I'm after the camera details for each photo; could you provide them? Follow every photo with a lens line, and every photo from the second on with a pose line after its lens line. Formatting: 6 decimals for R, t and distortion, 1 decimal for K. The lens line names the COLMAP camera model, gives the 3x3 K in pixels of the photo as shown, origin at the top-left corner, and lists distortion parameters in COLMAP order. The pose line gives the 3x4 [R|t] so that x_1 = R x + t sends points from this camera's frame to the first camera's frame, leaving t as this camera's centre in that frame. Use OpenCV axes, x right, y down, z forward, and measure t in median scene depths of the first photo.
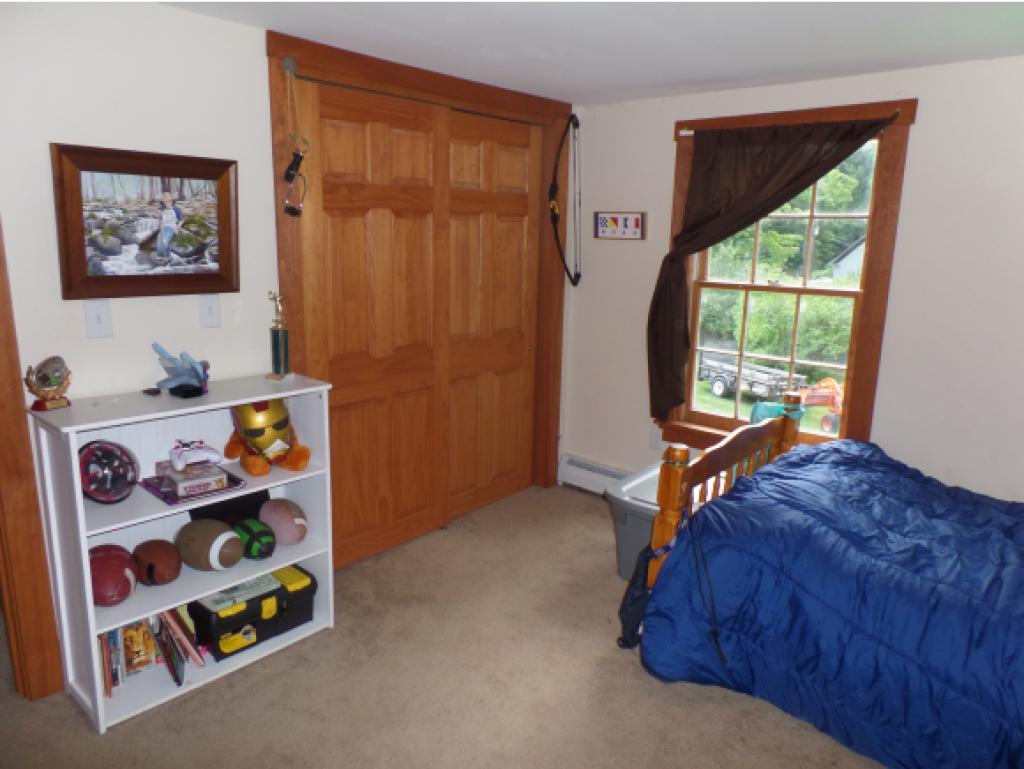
lens RADIAL K [[721.3, 0, 514.6], [0, 721.3, 382.7], [0, 0, 1]] dist [0.005354, 0.001726]
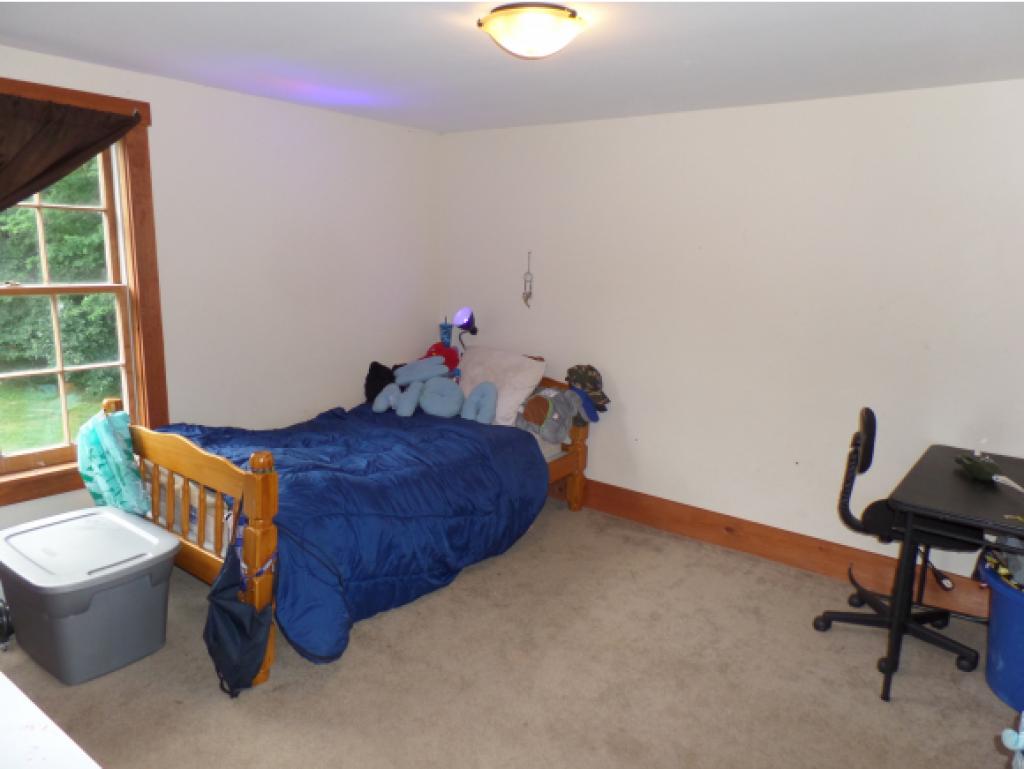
lens RADIAL K [[721.3, 0, 514.6], [0, 721.3, 382.7], [0, 0, 1]] dist [0.005354, 0.001726]
pose [[-0.056414, -0.219637, 0.973949, -0.605221], [0.187526, 0.955810, 0.226408, -0.133552], [-0.980638, 0.195413, -0.012733, 0.554207]]
